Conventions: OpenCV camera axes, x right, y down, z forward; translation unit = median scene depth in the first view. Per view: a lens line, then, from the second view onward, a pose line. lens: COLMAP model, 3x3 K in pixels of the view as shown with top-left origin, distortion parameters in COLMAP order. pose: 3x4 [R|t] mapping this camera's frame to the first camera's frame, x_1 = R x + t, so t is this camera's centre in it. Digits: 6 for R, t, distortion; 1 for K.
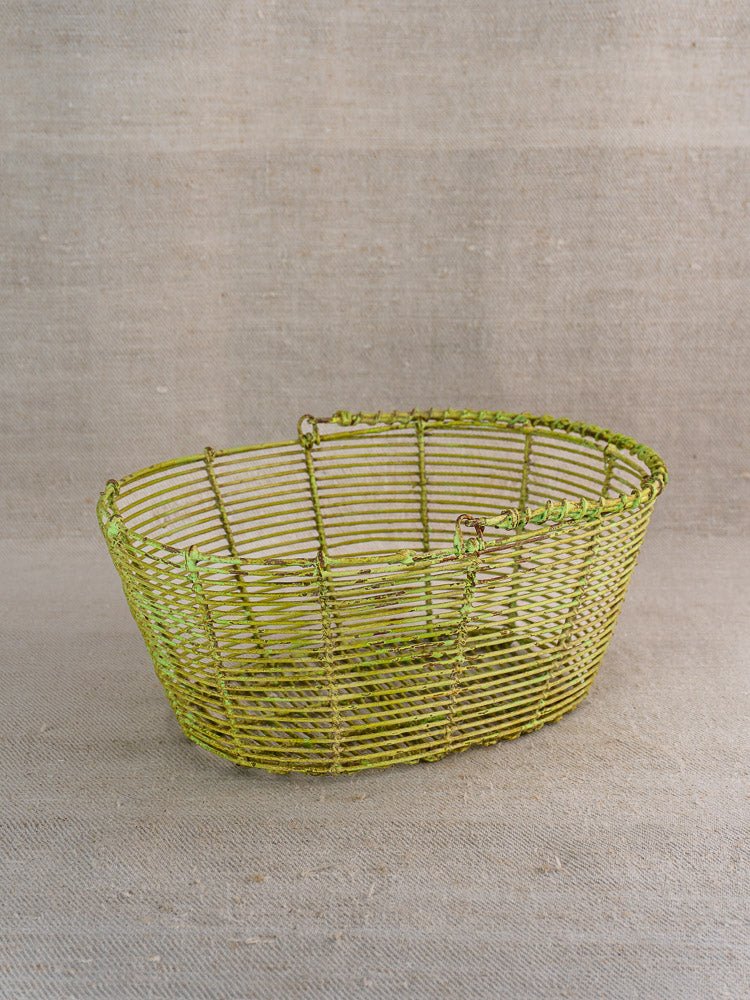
lens RADIAL K [[1546.9, 0, 379.1], [0, 1546.9, 439.2], [0, 0, 1]] dist [0.028980, 0.099143]
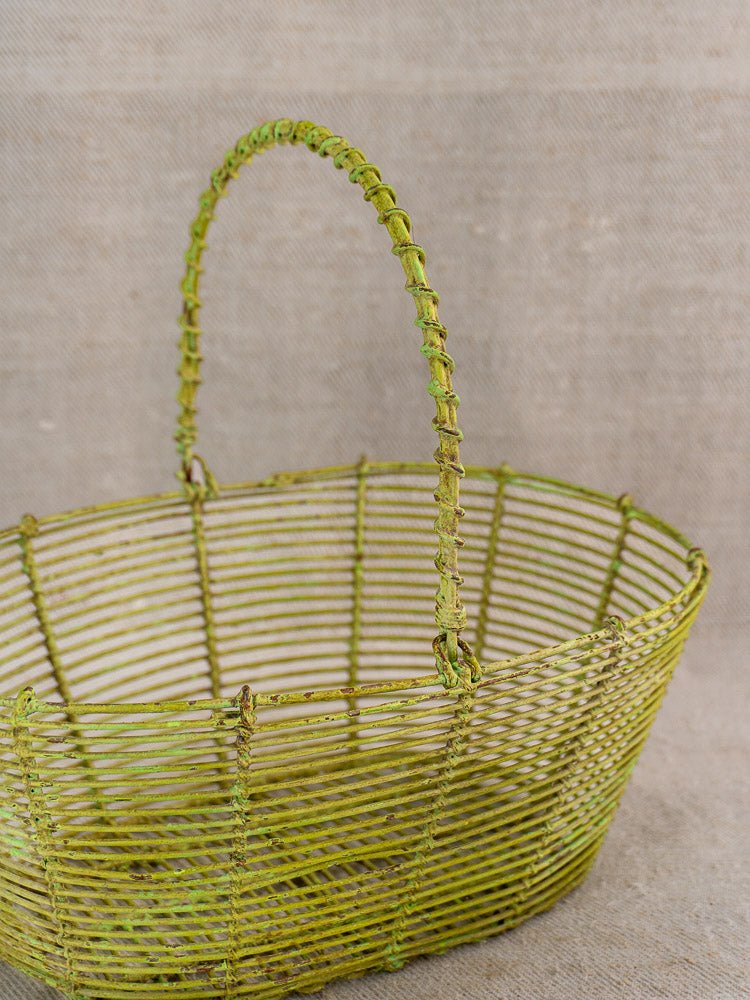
lens RADIAL K [[1789.0, 0, 377.2], [0, 1789.0, 445.3], [0, 0, 1]] dist [0.059139, 0.067536]
pose [[0.999902, 0.003874, -0.013453, 0.024337], [-0.004102, 0.999848, -0.016946, -0.009683], [0.013385, 0.016999, 0.999766, 0.174666]]
